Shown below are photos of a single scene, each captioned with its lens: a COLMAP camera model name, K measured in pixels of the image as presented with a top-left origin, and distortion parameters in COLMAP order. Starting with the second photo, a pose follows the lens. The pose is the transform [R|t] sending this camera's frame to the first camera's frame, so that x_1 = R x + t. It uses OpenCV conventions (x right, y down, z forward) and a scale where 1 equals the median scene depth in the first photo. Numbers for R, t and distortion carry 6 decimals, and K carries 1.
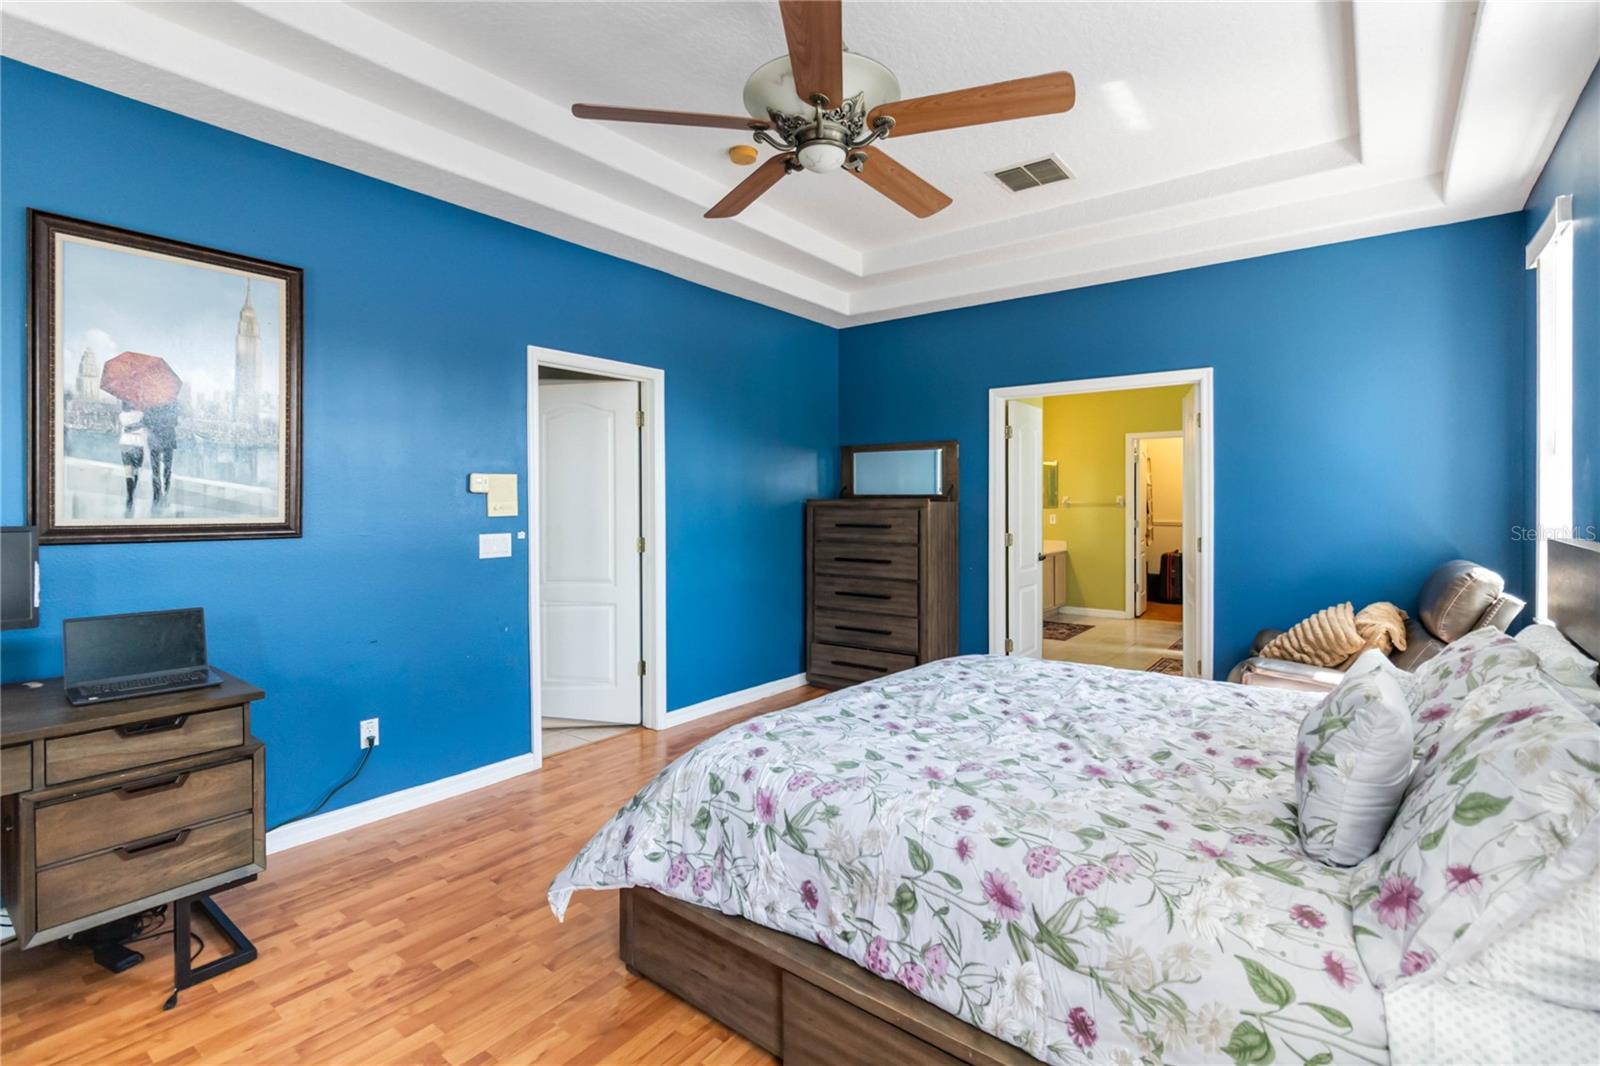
lens RADIAL K [[755.0, 0, 809.6], [0, 755.0, 505.3], [0, 0, 1]] dist [0.002358, -0.000306]
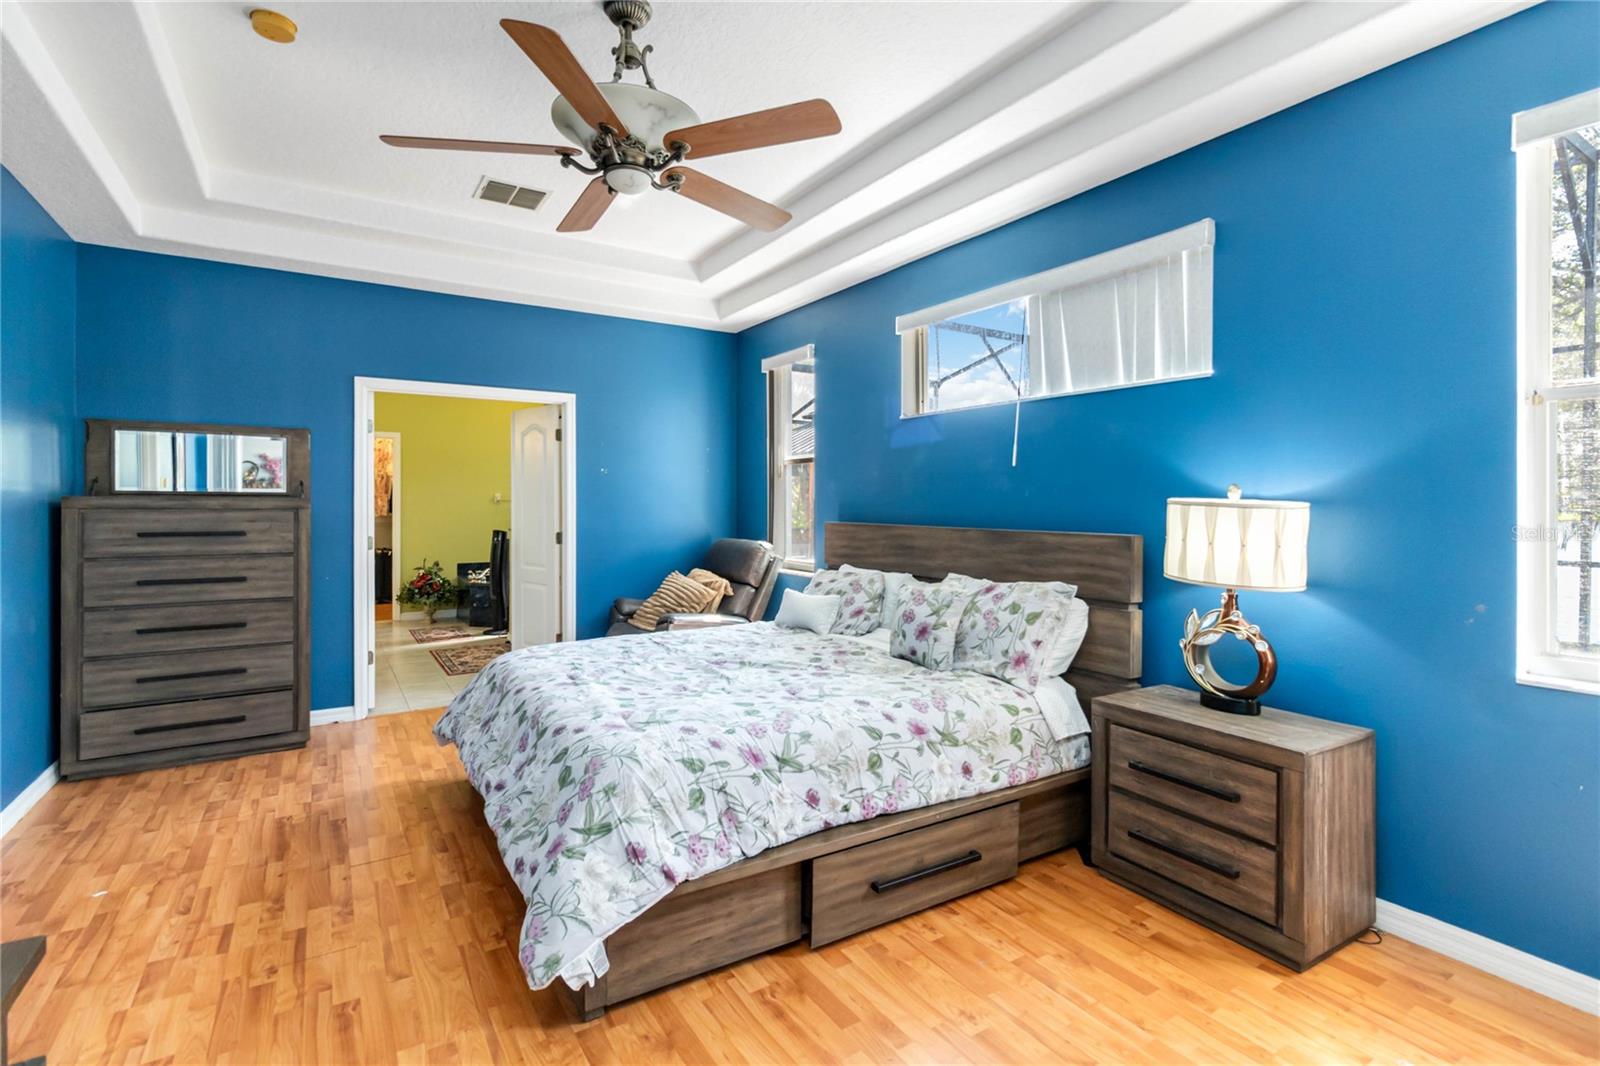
lens RADIAL K [[755.0, 0, 802.5], [0, 755.0, 505.0], [0, 0, 1]] dist [0.002358, -0.000306]
pose [[0.339583, -0.000924, 0.940576, -1.098974], [0.000926, 0.999999, 0.000648, -0.002132], [-0.940576, 0.000651, 0.339583, 0.493529]]
